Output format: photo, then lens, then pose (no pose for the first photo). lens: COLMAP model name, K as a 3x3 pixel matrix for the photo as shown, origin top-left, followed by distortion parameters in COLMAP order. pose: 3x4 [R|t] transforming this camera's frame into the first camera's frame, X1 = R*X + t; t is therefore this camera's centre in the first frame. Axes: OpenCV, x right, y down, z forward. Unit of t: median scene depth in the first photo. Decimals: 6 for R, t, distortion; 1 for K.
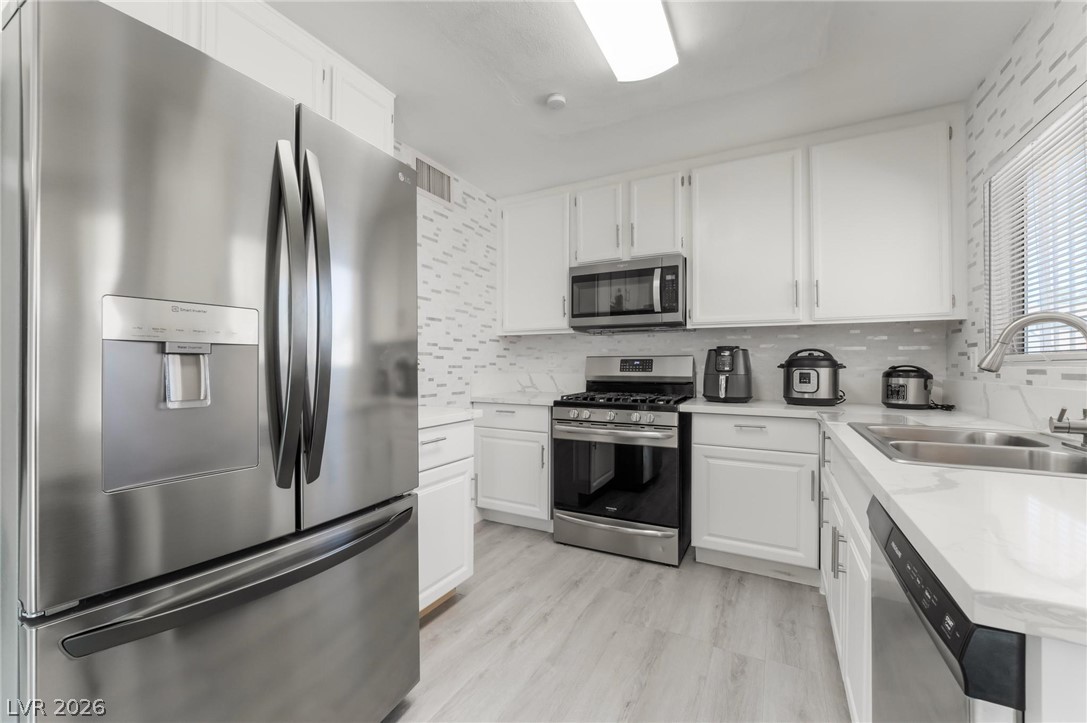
lens RADIAL K [[440.6, 0, 526.4], [0, 440.6, 364.4], [0, 0, 1]] dist [-0.020468, -0.000263]
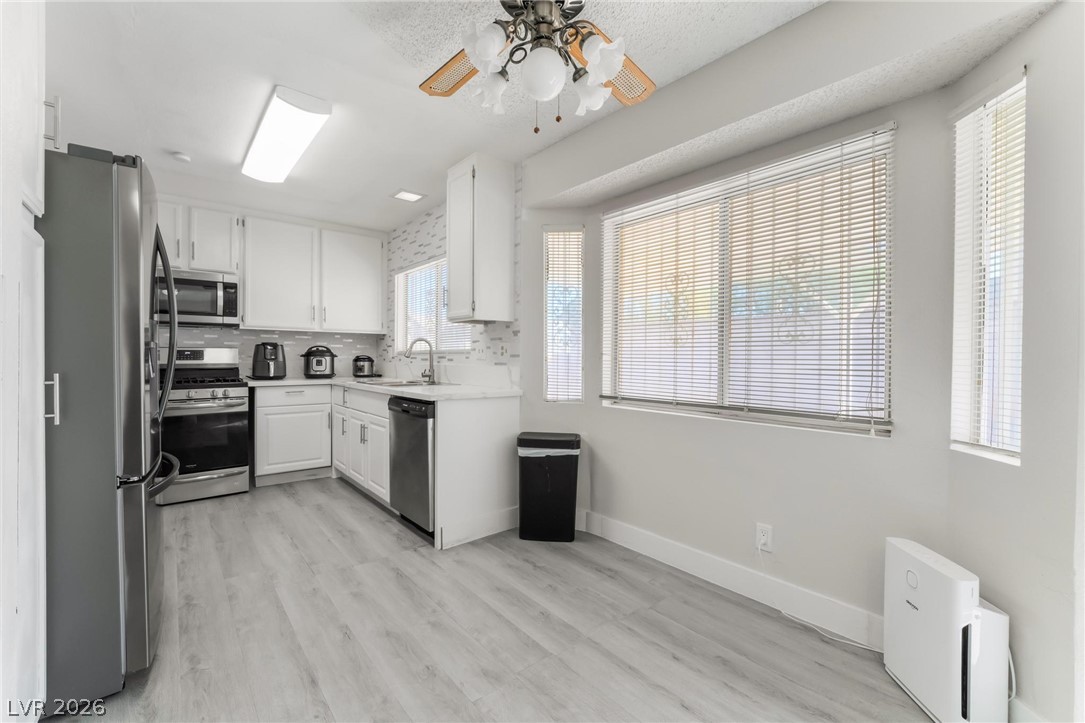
lens RADIAL K [[447.1, 0, 538.6], [0, 447.1, 362.0], [0, 0, 1]] dist [-0.019458, 0.001477]
pose [[0.345507, -0.009555, 0.938368, -0.690576], [-0.005408, 0.999911, 0.012173, 0.002228], [-0.938401, -0.009281, 0.345425, -0.415922]]
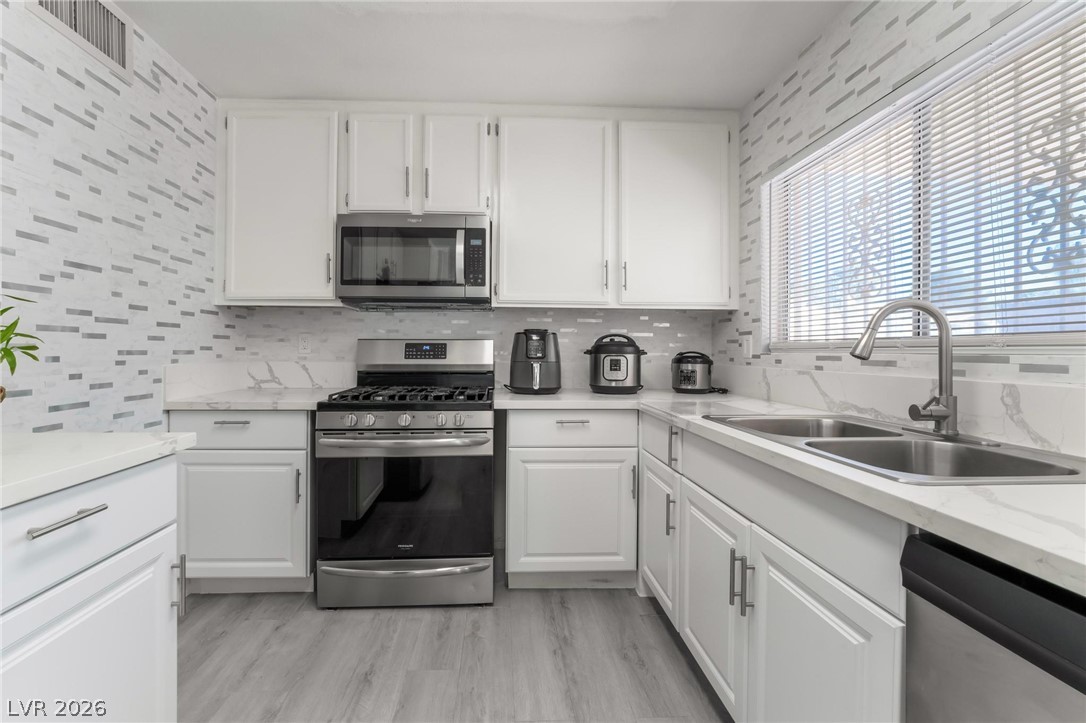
lens RADIAL K [[447.6, 0, 517.1], [0, 447.6, 348.6], [0, 0, 1]] dist [-0.019458, 0.001477]
pose [[0.848668, 0.004481, 0.528907, -0.045893], [-0.003885, 0.999990, -0.002239, -0.000992], [-0.528912, -0.000154, 0.848677, 0.280813]]
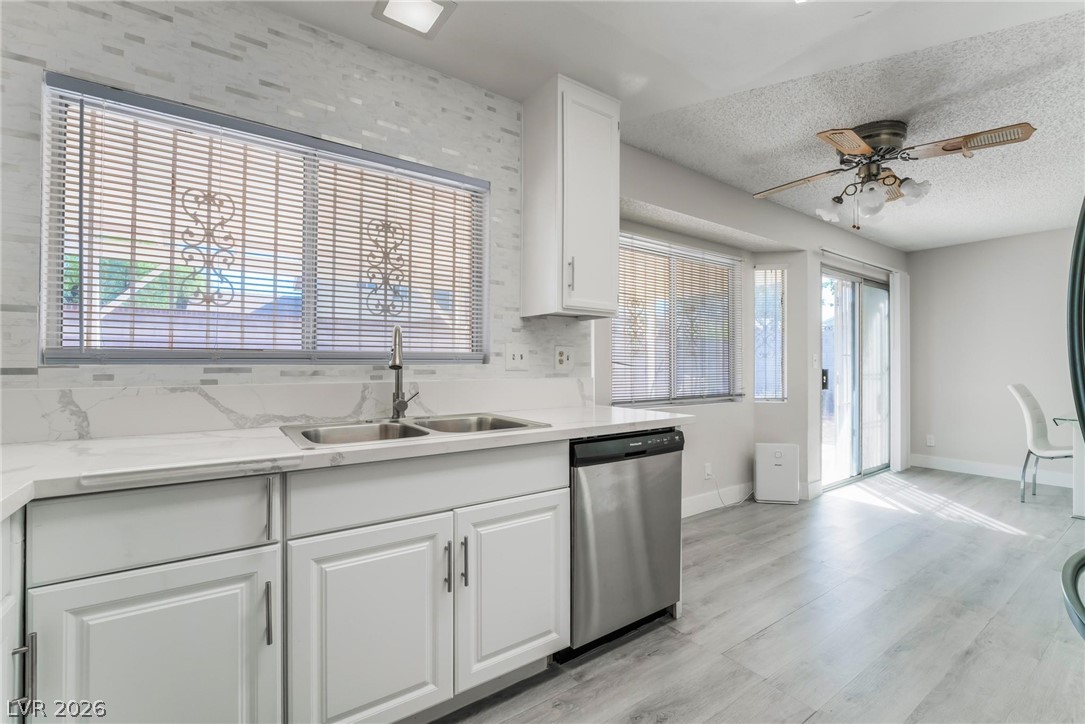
lens RADIAL K [[465.7, 0, 547.3], [0, 465.7, 362.3], [0, 0, 1]] dist [-0.015514, 0.000349]
pose [[-0.905325, -0.002007, 0.424714, 0.068846], [-0.003835, 0.999987, -0.003449, 0.000437], [-0.424701, -0.004752, -0.905321, 1.026038]]
